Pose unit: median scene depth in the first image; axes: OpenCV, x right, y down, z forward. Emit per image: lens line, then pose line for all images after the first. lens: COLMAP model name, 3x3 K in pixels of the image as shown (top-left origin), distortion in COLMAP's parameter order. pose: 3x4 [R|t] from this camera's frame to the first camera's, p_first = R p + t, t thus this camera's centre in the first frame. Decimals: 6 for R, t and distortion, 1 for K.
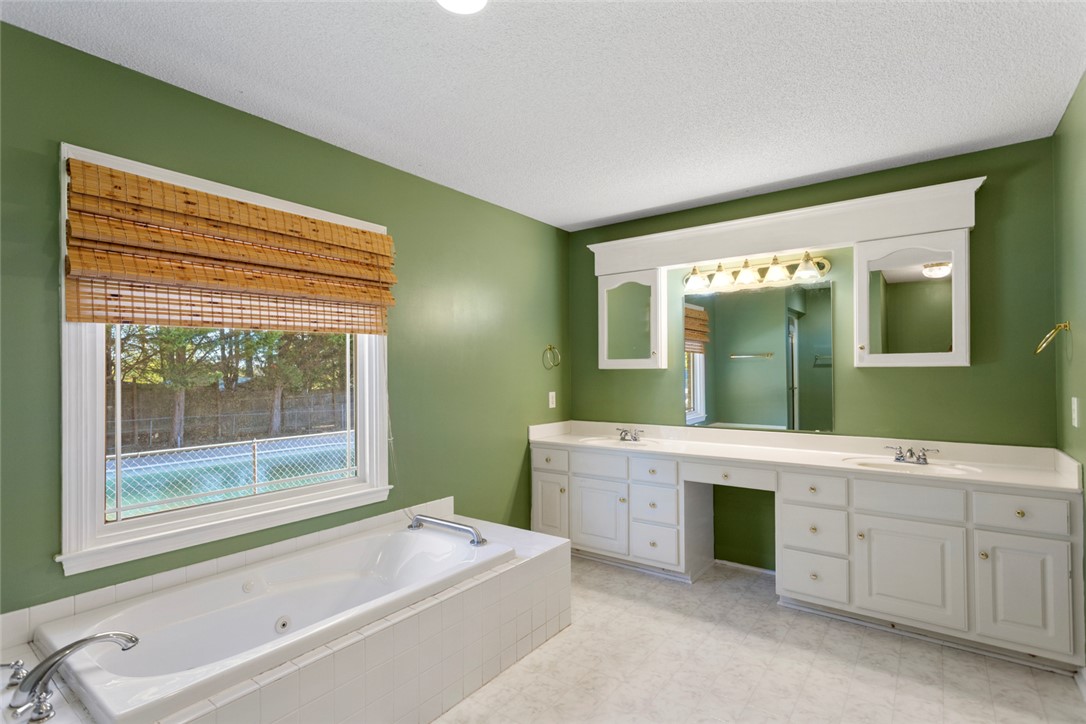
lens RADIAL K [[519.9, 0, 536.7], [0, 519.9, 371.0], [0, 0, 1]] dist [0.003269, 0.001530]
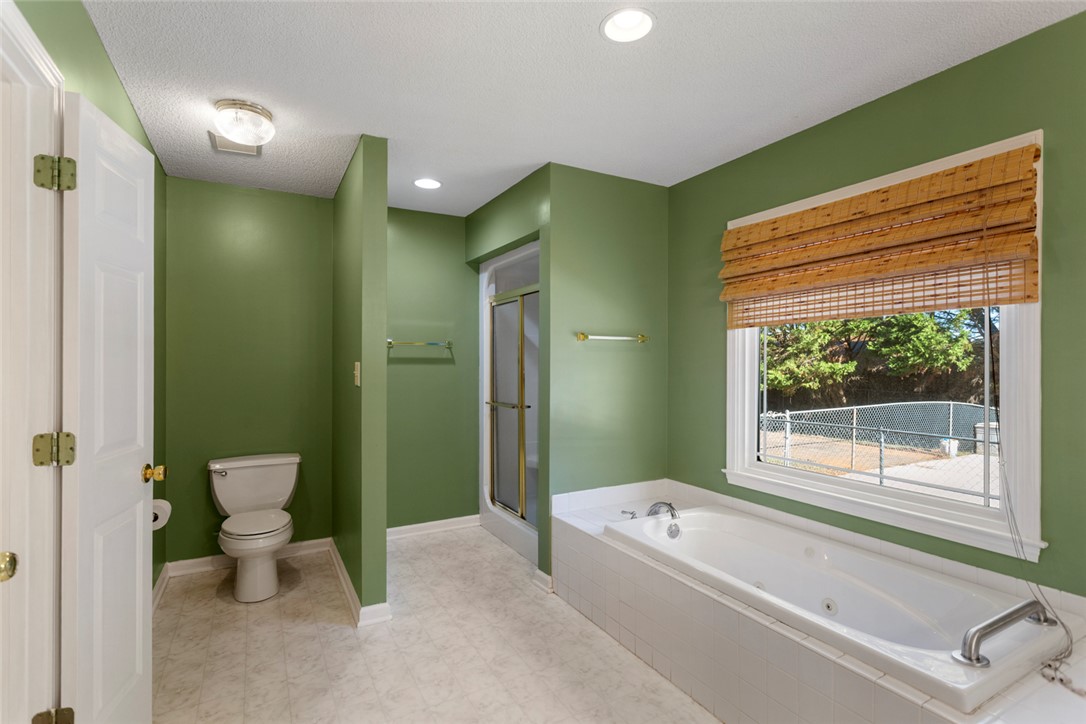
lens RADIAL K [[519.9, 0, 537.6], [0, 519.9, 358.2], [0, 0, 1]] dist [0.003269, 0.001530]
pose [[-0.405149, 0.002661, -0.914247, 0.676978], [0.007058, 0.999975, -0.000217, -0.006275], [0.914223, -0.006541, -0.405158, 0.886414]]
